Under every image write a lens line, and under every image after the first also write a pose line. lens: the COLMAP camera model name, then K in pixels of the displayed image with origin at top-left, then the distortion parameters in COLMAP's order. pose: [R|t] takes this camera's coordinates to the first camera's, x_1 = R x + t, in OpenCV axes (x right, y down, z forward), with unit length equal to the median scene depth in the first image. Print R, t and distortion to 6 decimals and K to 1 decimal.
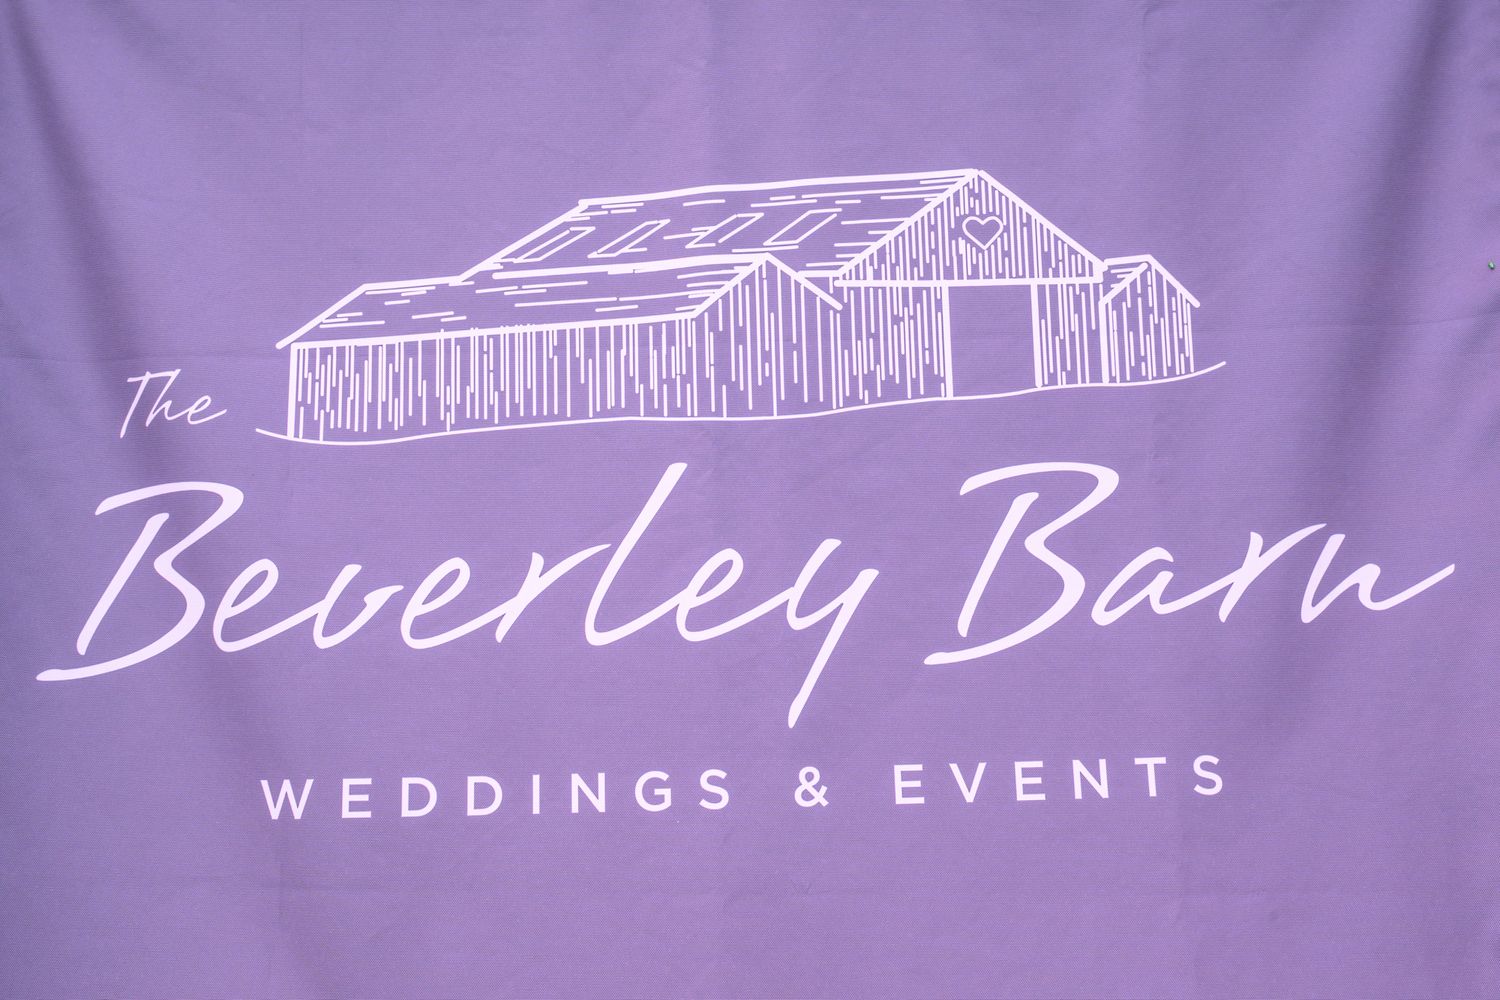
lens RADIAL K [[1655.9, 0, 750.0], [0, 1655.9, 500.0], [0, 0, 1]] dist [0.006763, 0.023326]
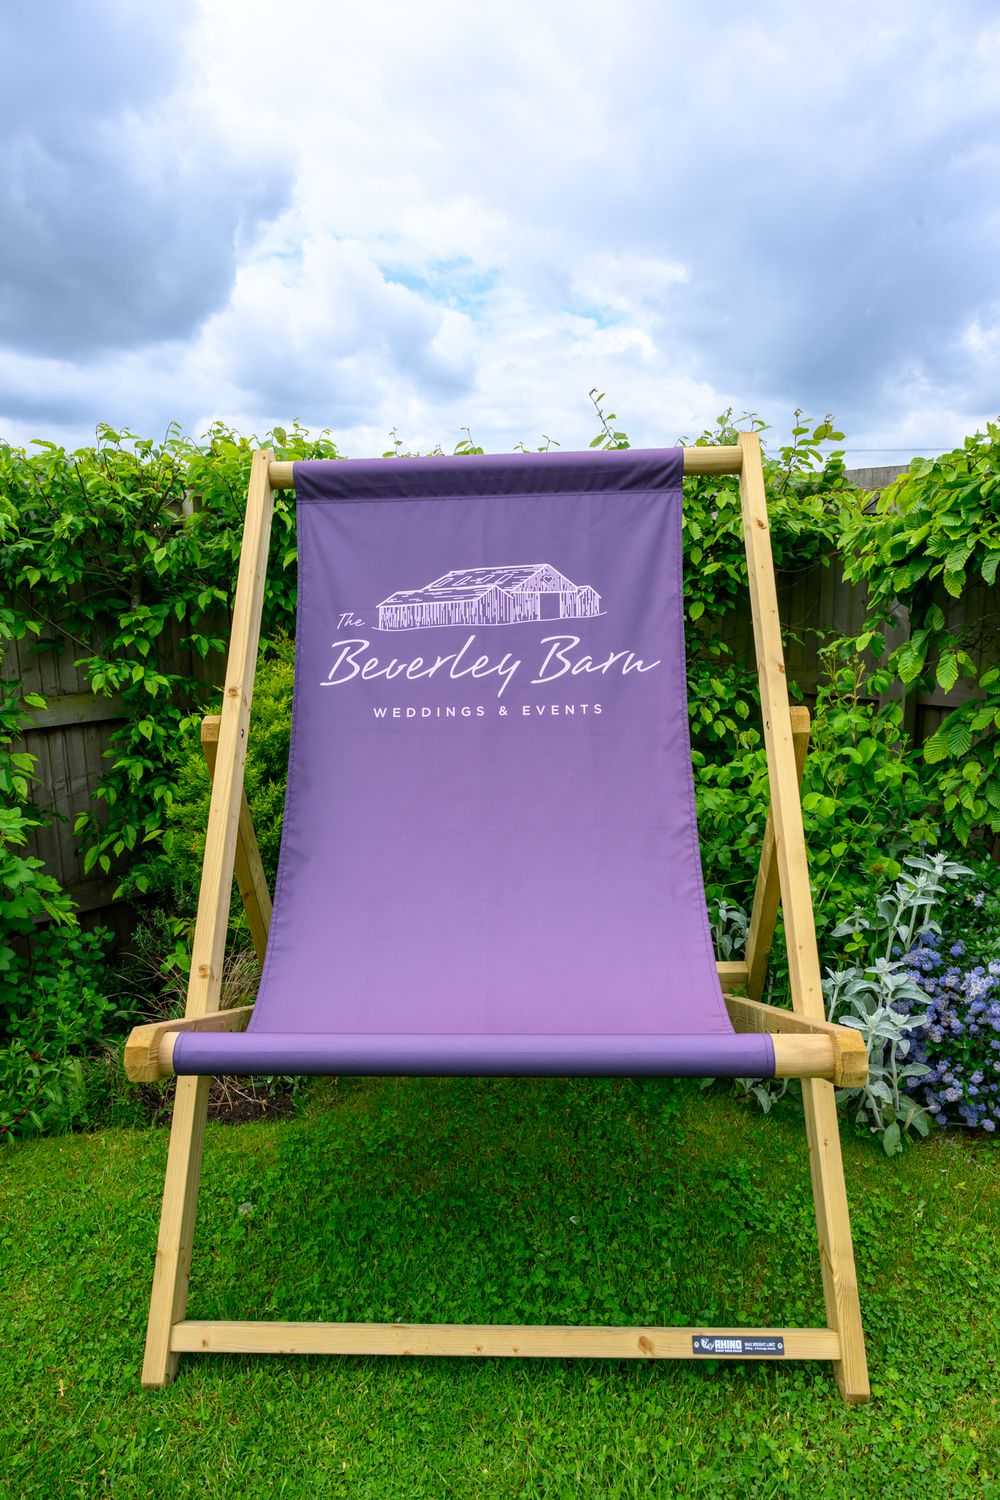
lens RADIAL K [[1017.1, 0, 500.0], [0, 1017.1, 750.0], [0, 0, 1]] dist [0.001837, -0.002328]
pose [[0.998987, 0.009326, -0.044016, 0.139029], [-0.008994, 0.999930, 0.007738, 0.244727], [0.044085, -0.007334, 0.999001, -1.545560]]
